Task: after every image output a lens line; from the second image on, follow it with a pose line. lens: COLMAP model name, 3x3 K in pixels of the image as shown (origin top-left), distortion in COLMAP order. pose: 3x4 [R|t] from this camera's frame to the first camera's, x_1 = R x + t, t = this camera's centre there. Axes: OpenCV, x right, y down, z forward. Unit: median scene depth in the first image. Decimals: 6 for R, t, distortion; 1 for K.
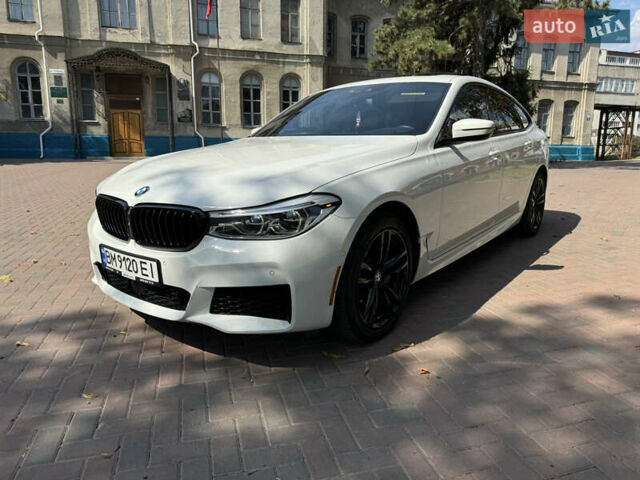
lens RADIAL K [[459.7, 0, 320.0], [0, 459.7, 240.0], [0, 0, 1]] dist [0.032804, -0.059710]
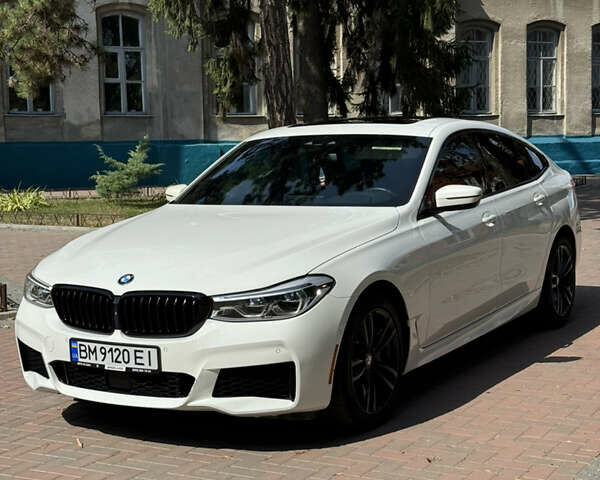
lens RADIAL K [[1116.5, 0, 300.0], [0, 1116.5, 240.0], [0, 0, 1]] dist [0.061597, 0.332981]
pose [[0.989712, -0.029919, 0.139913, -0.343013], [0.047631, 0.991011, -0.125010, 0.119977], [-0.134915, 0.130389, 0.982241, -1.329478]]
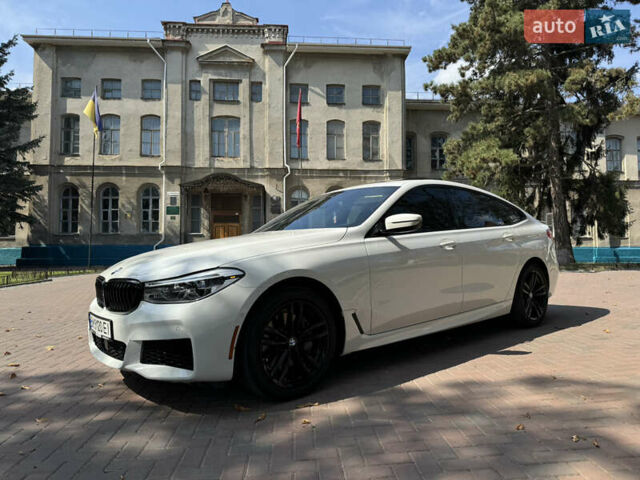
lens RADIAL K [[452.3, 0, 320.0], [0, 452.3, 240.0], [0, 0, 1]] dist [0.071060, -0.091270]
pose [[0.977927, -0.022375, -0.207744, 0.463528], [-0.026006, 0.973484, -0.227271, 0.092709], [0.207321, 0.227657, 0.951415, -0.161679]]
